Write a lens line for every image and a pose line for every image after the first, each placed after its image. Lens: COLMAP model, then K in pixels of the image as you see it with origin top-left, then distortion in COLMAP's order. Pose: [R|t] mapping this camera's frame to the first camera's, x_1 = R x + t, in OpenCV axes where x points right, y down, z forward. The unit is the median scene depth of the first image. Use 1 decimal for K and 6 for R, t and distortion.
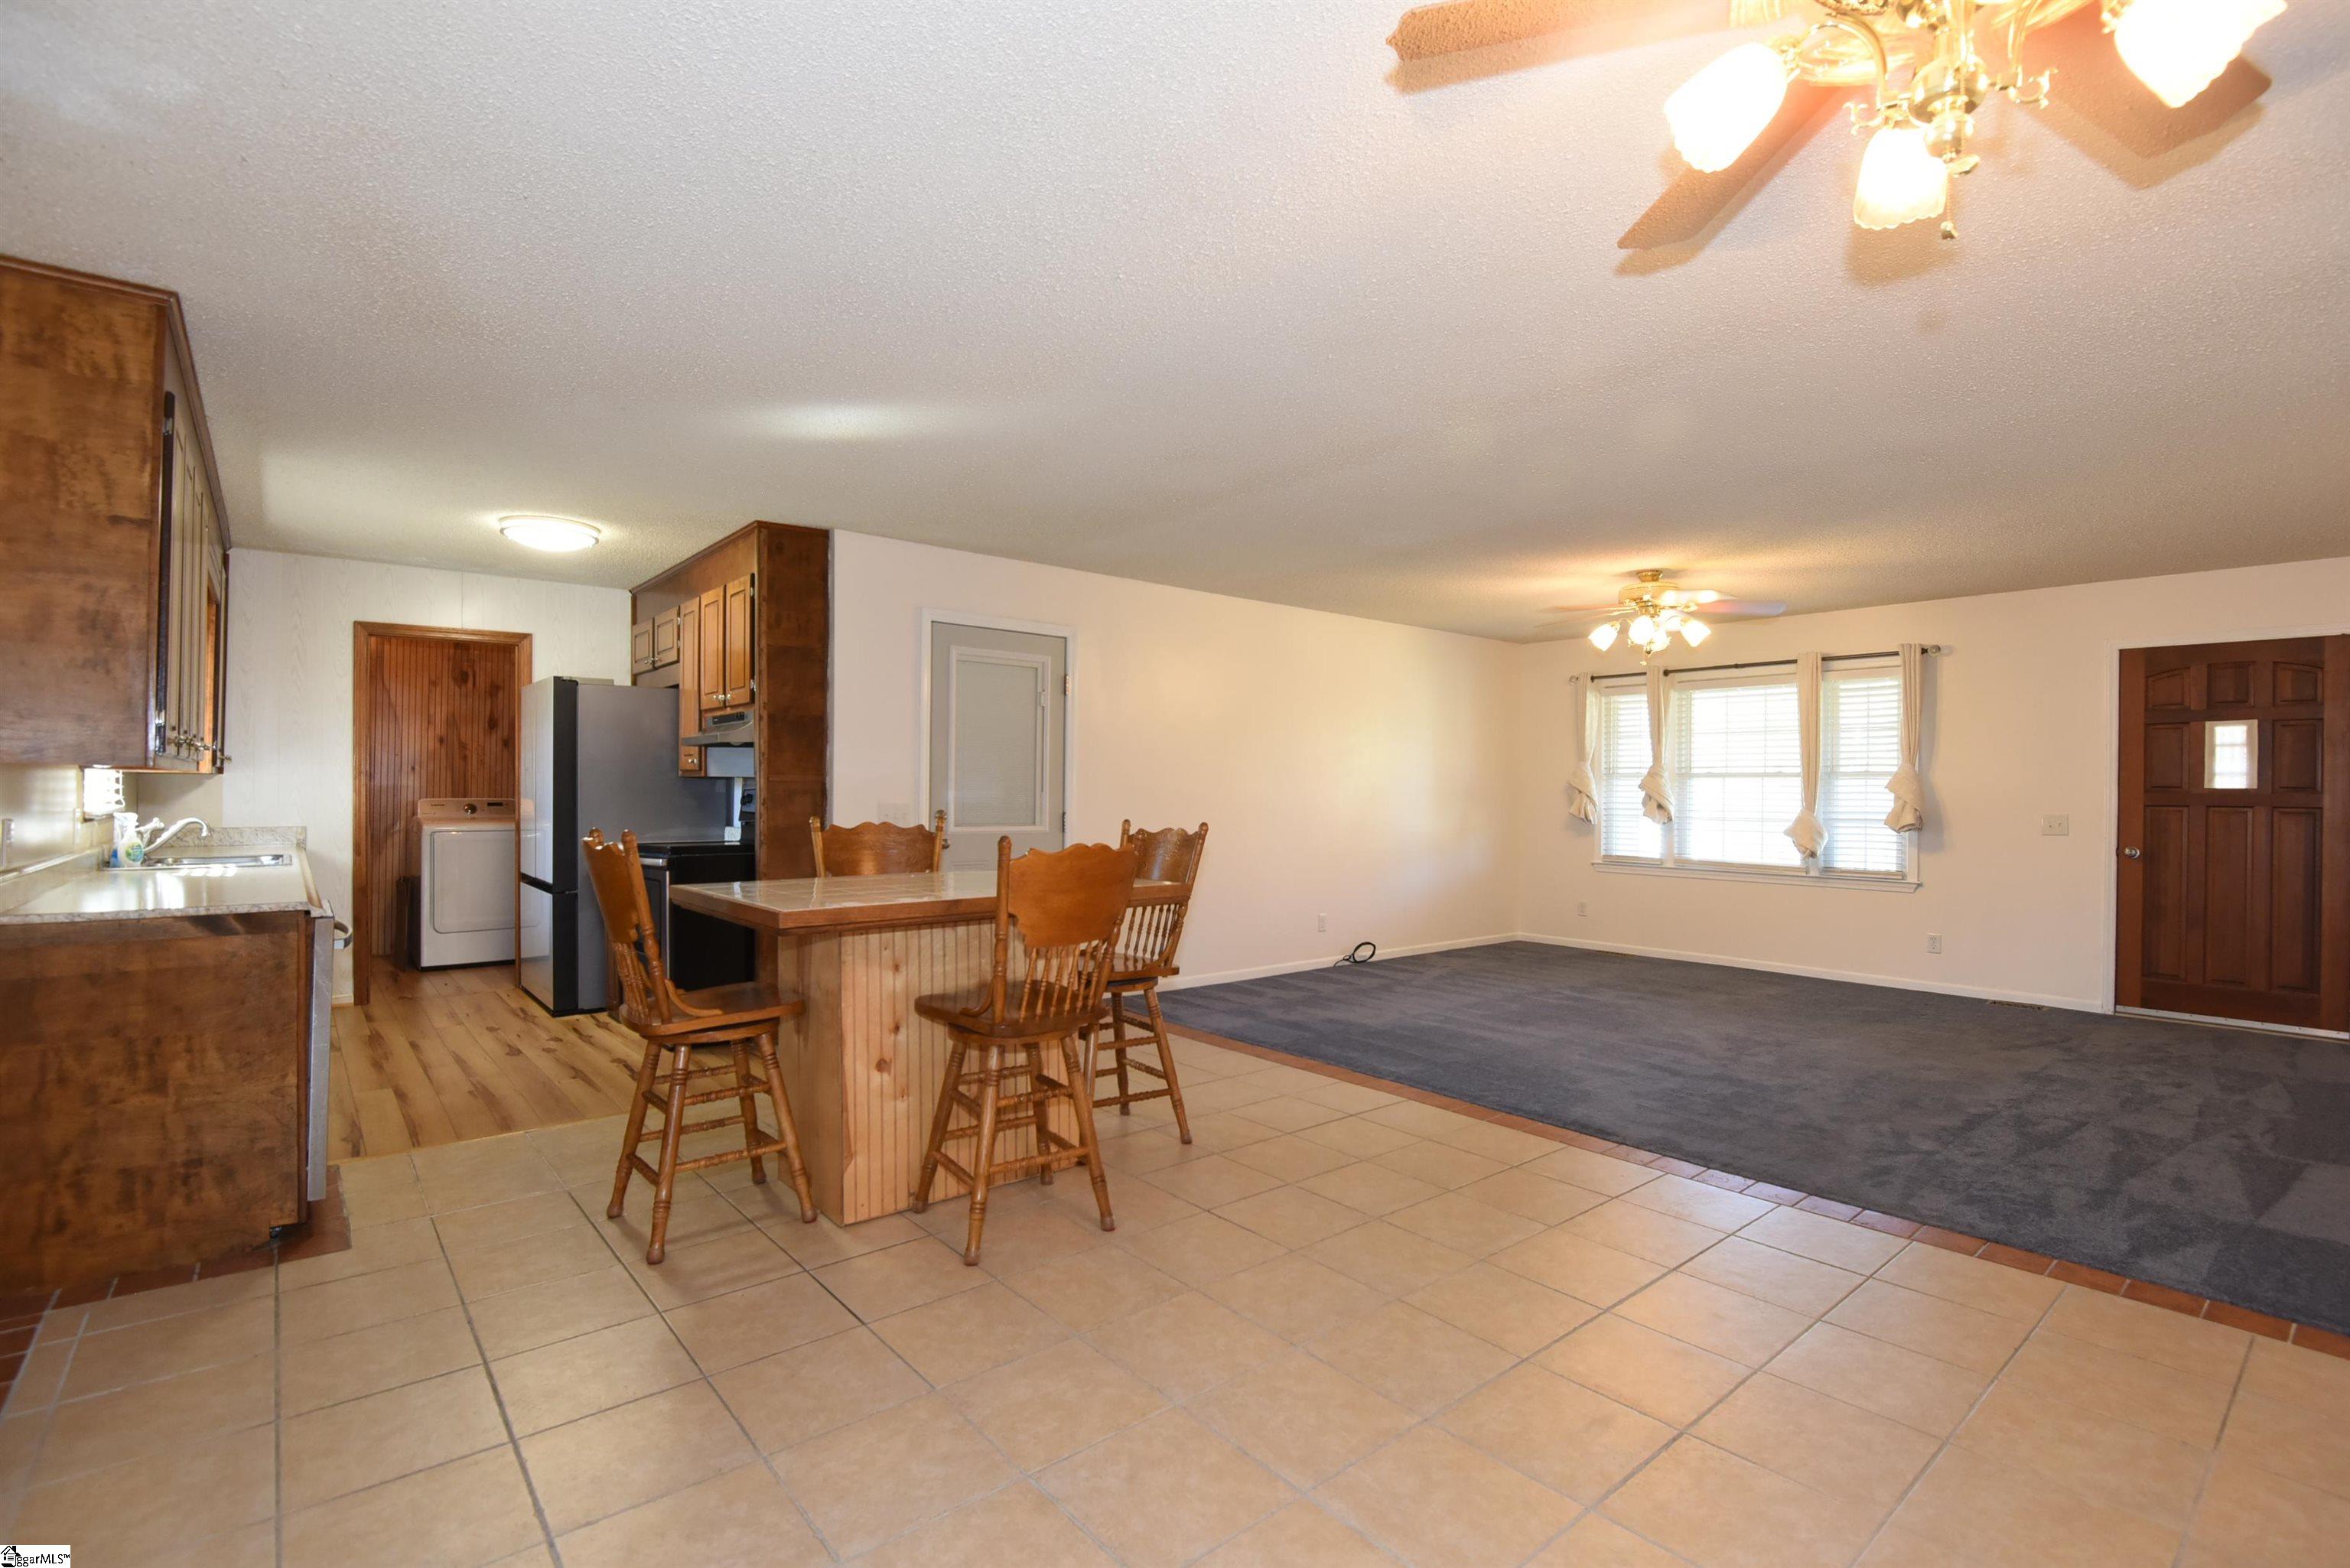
lens RADIAL K [[1076.7, 0, 1185.0], [0, 1076.7, 791.1], [0, 0, 1]] dist [-0.009483, -0.007989]
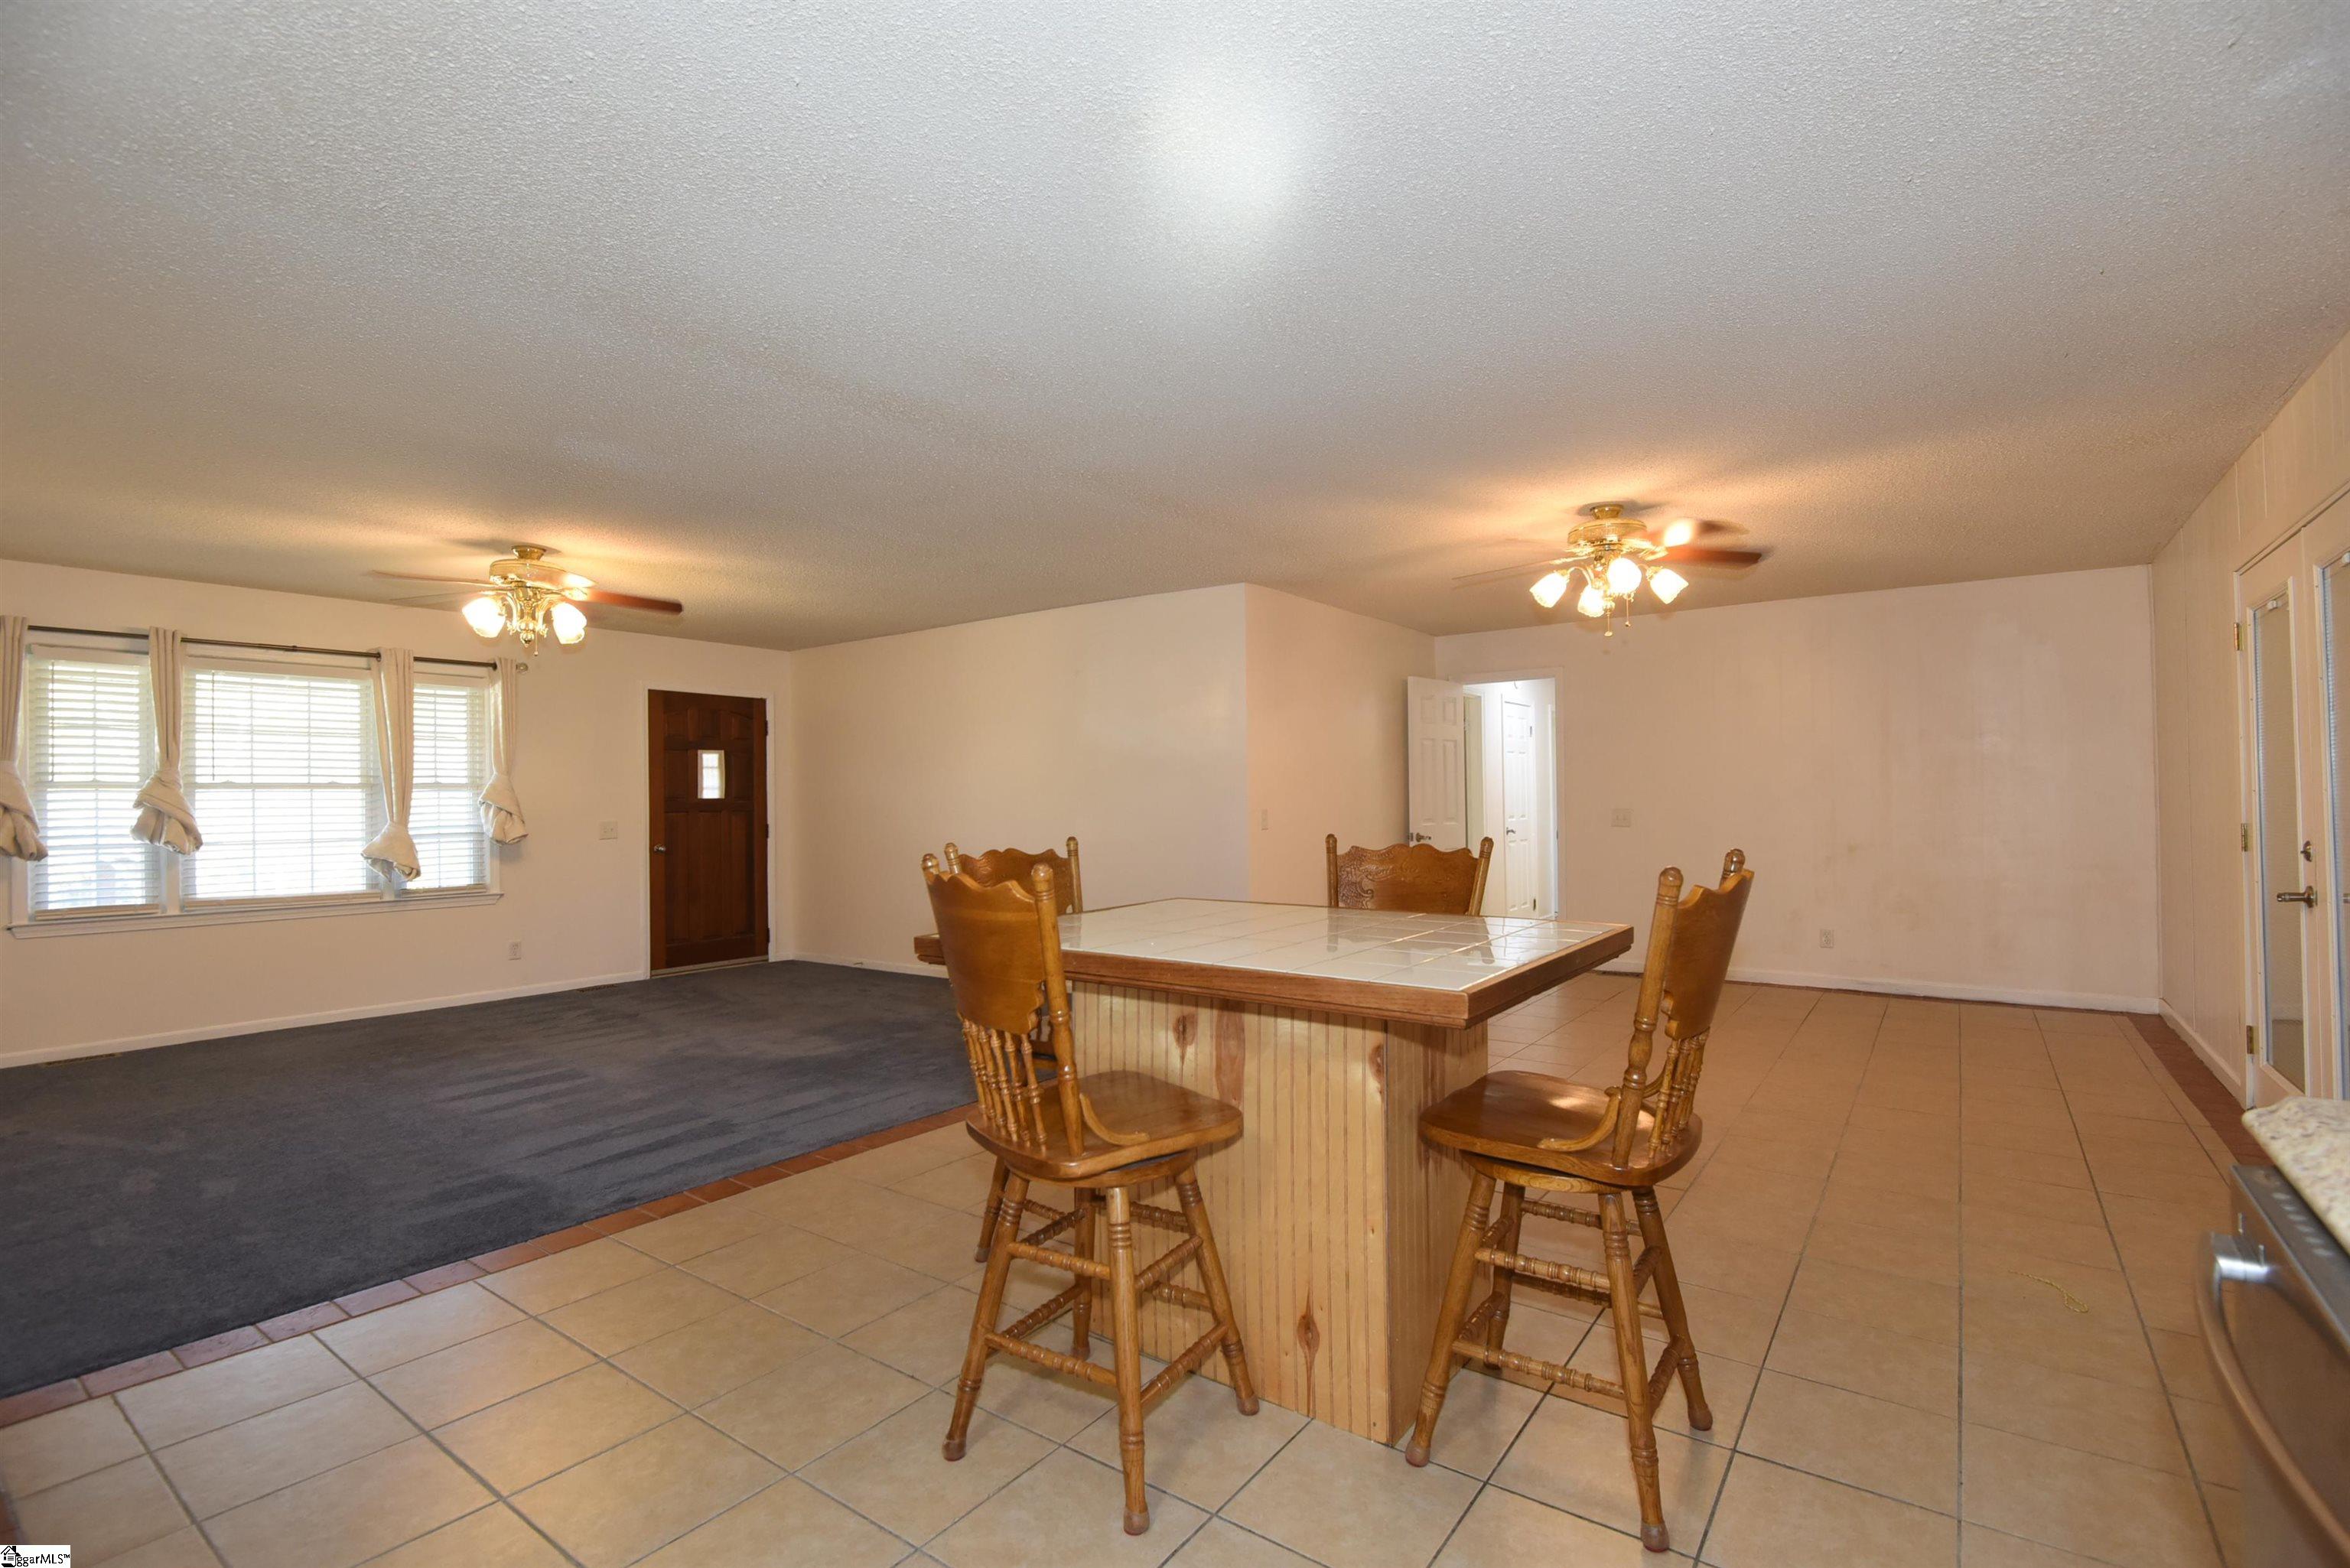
lens RADIAL K [[1076.7, 0, 1185.0], [0, 1076.7, 791.1], [0, 0, 1]] dist [-0.009483, -0.007989]
pose [[-0.242885, 0.004816, 0.970043, -0.800207], [0.012306, 0.999923, -0.001883, -0.002622], [-0.969977, 0.011479, -0.242926, 1.081063]]
